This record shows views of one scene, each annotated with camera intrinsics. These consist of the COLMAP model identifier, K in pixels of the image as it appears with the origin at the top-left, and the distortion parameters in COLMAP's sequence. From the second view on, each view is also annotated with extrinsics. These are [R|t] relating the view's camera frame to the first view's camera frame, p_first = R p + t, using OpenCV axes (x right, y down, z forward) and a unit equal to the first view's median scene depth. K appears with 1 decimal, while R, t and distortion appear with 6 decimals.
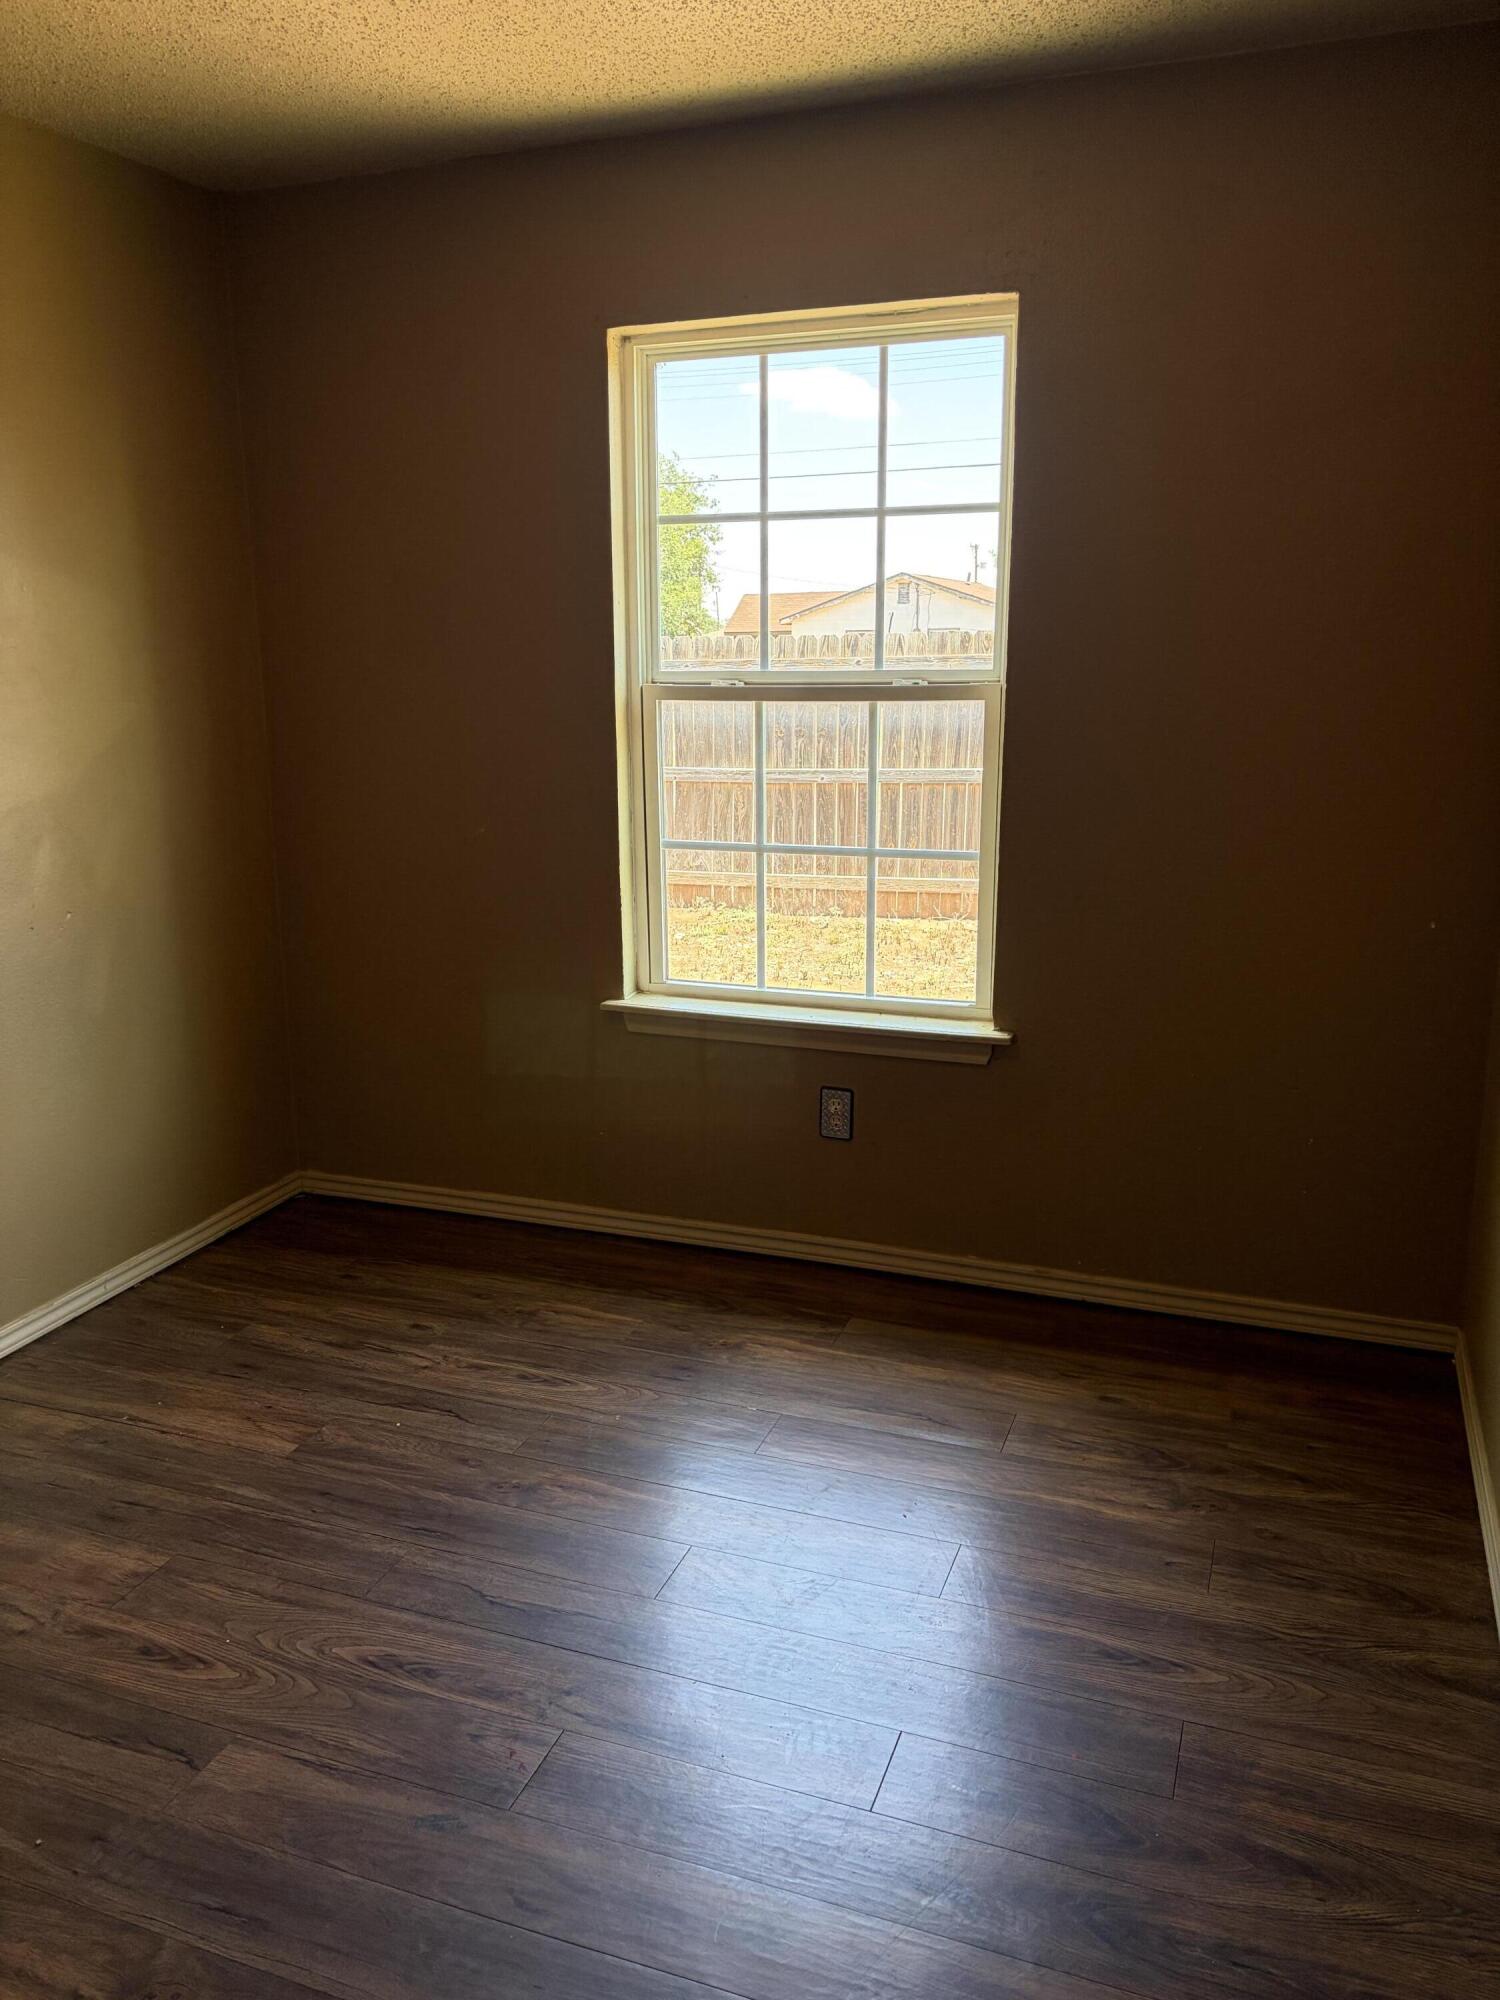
lens RADIAL K [[1500.8, 0, 762.9], [0, 1500.8, 1006.8], [0, 0, 1]] dist [0.025907, -0.039892]
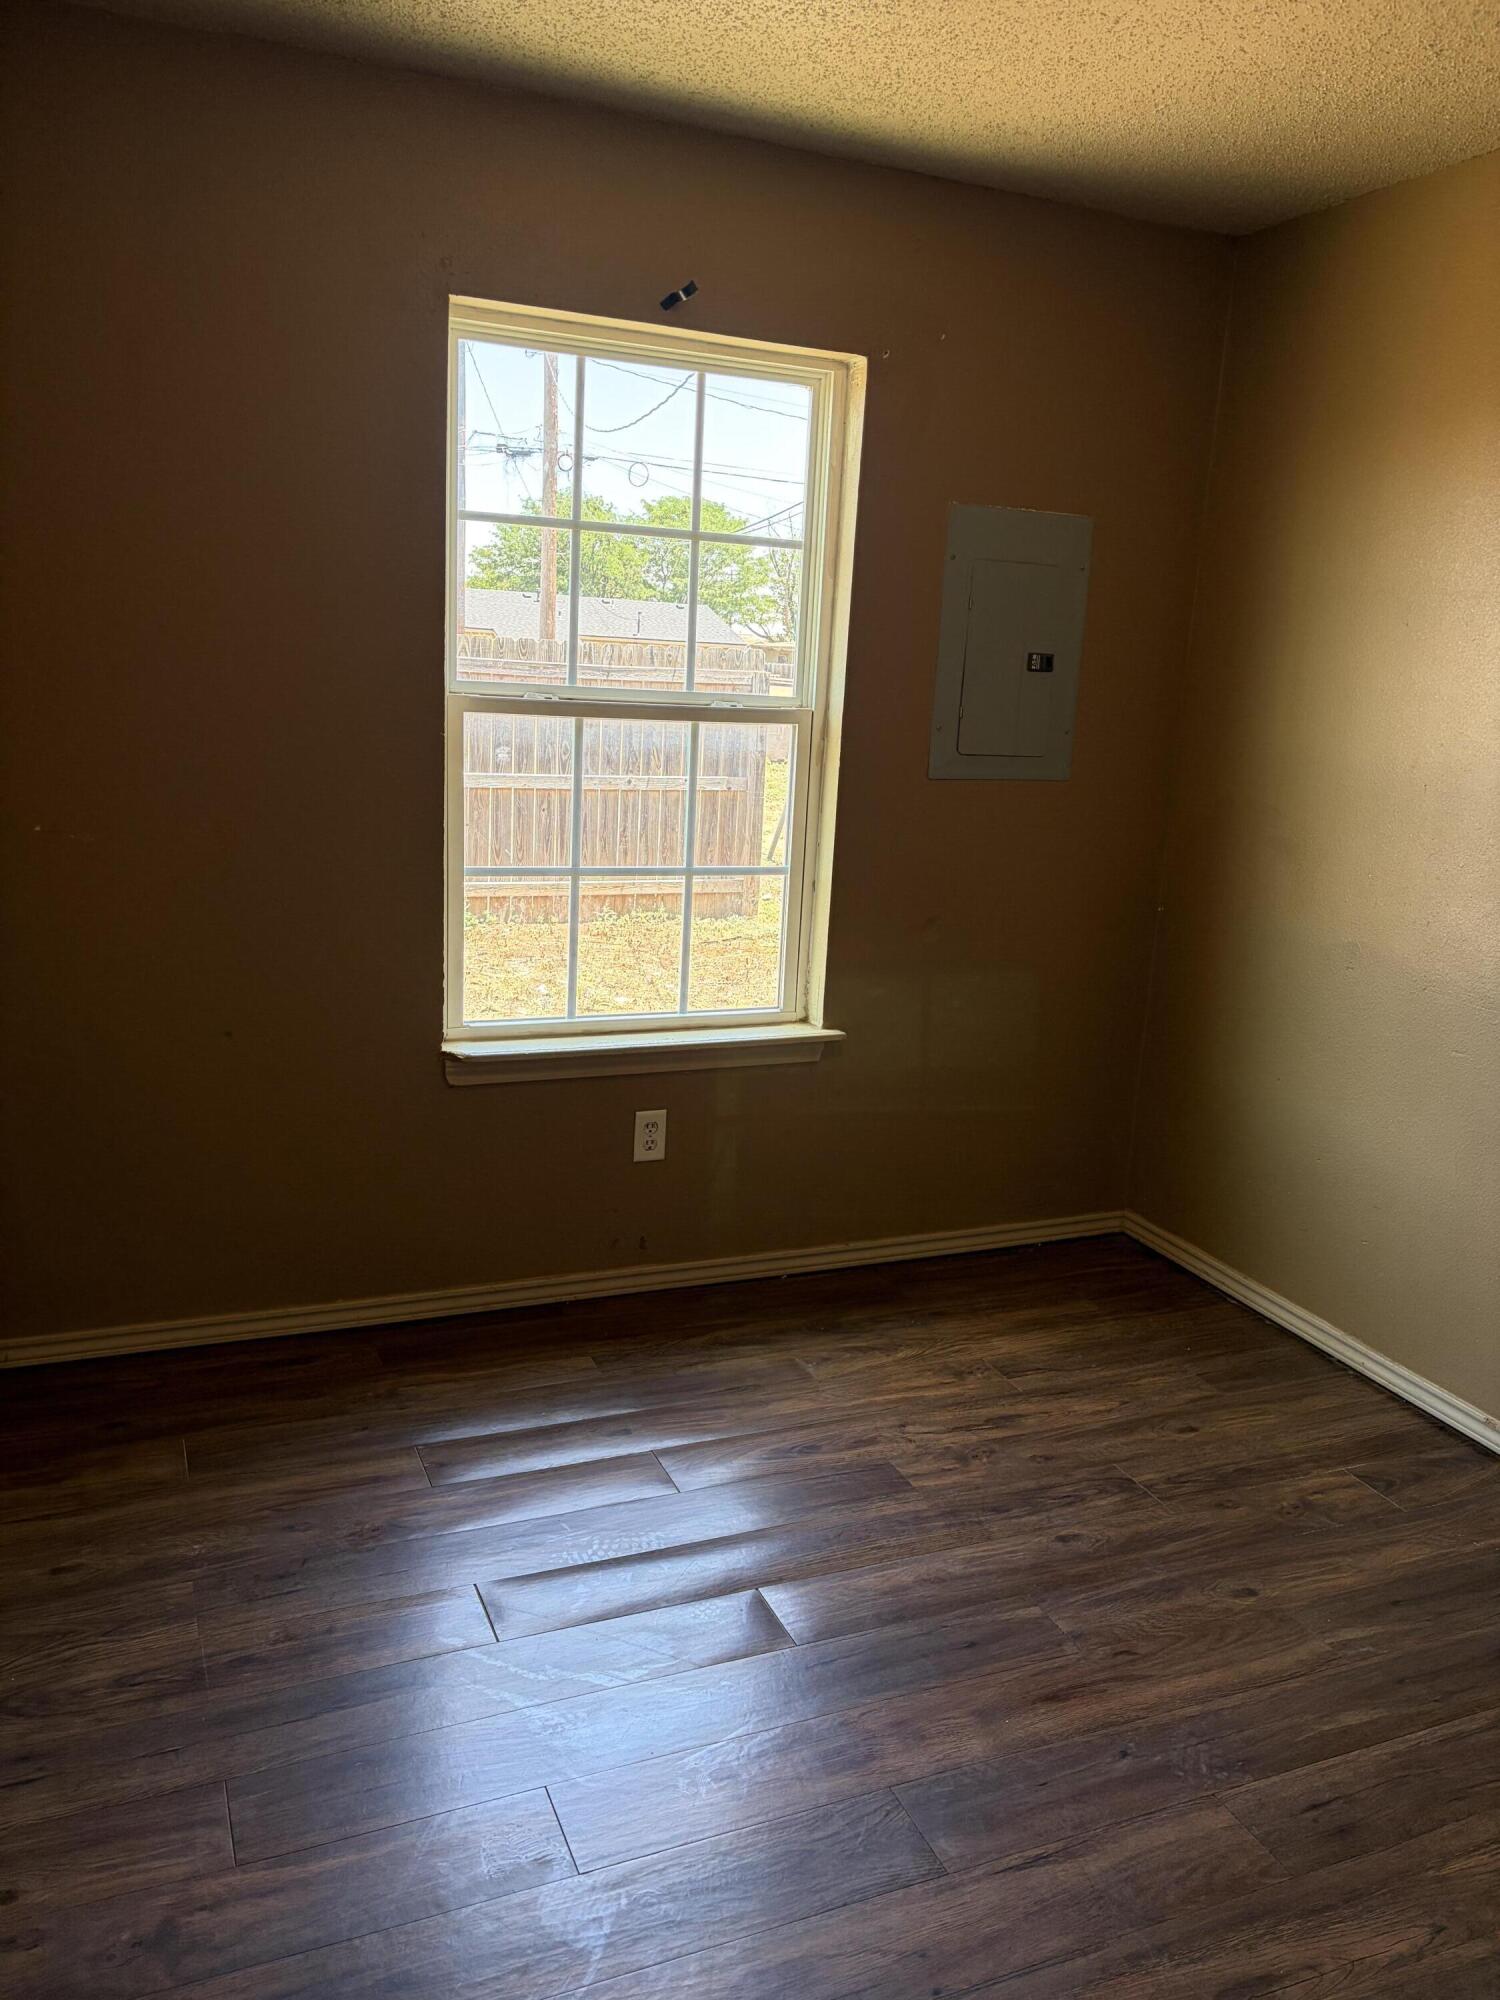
lens RADIAL K [[1500.8, 0, 761.0], [0, 1500.8, 998.1], [0, 0, 1]] dist [0.025907, -0.039892]
pose [[0.719946, -0.102812, 0.686373, -0.597043], [0.107719, 0.993535, 0.035833, -0.048539], [-0.685620, 0.048137, 0.726366, 0.238396]]
